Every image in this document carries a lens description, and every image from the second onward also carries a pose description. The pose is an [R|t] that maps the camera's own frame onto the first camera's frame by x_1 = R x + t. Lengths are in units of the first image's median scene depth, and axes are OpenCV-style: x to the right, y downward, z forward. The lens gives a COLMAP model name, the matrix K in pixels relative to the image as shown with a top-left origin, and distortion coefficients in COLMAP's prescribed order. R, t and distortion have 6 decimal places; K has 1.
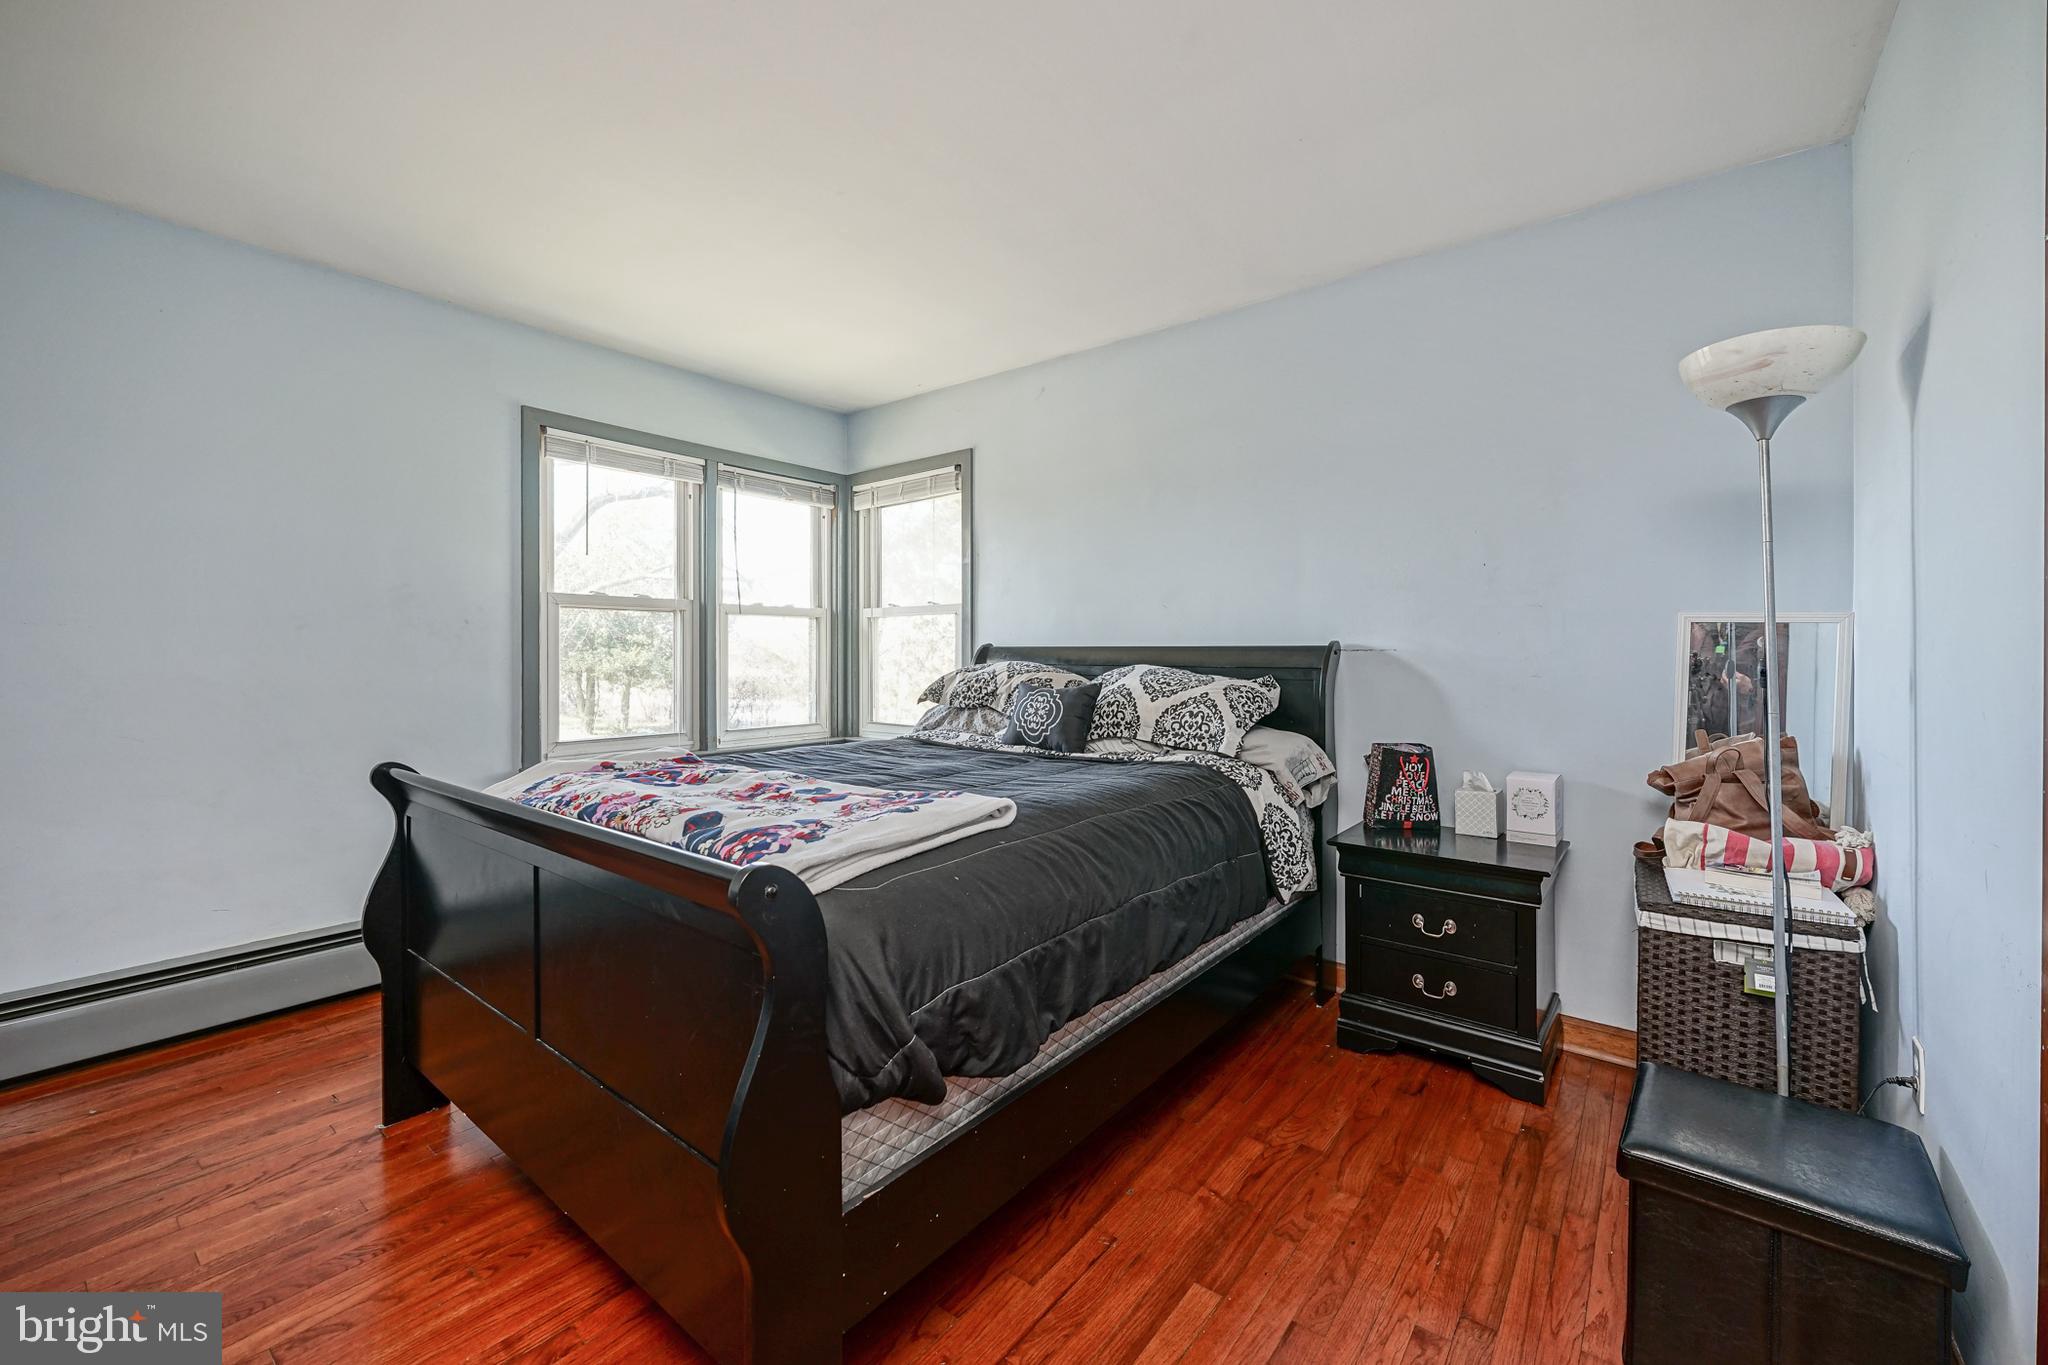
lens RADIAL K [[818.1, 0, 1090.3], [0, 818.1, 662.0], [0, 0, 1]] dist [-0.003096, -0.000018]
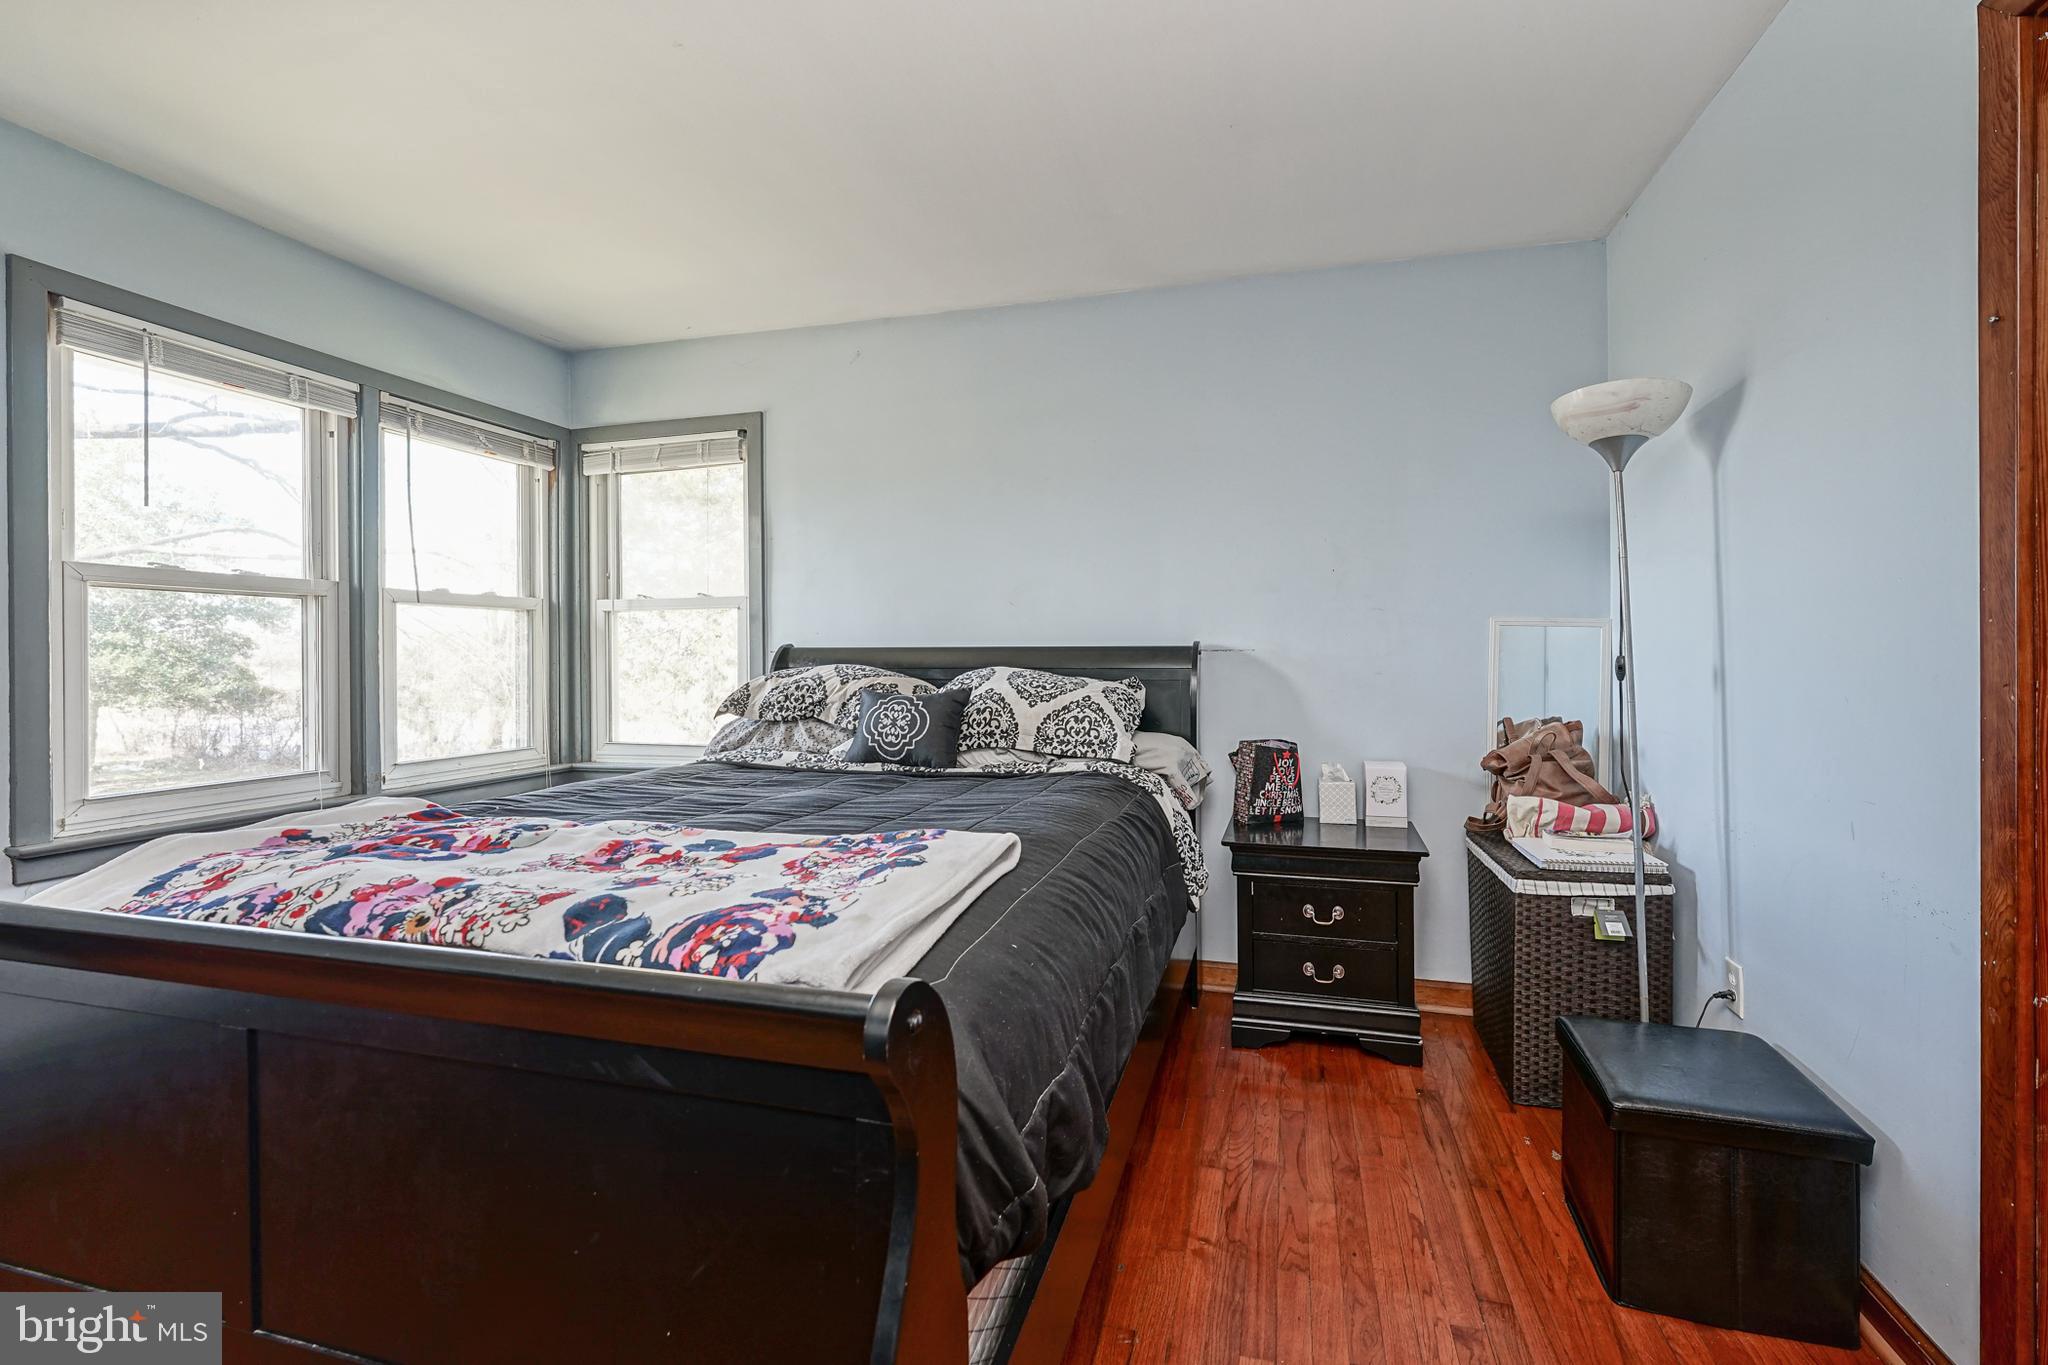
lens RADIAL K [[682.7, 0, 573.7], [0, 682.7, 662.6], [0, 0, 1]] dist [-0.002055, -0.000246]
pose [[0.920092, -0.006855, 0.391643, -0.677542], [0.008458, 0.999961, -0.002367, -0.003612], [-0.391611, 0.005490, 0.920114, 0.486488]]
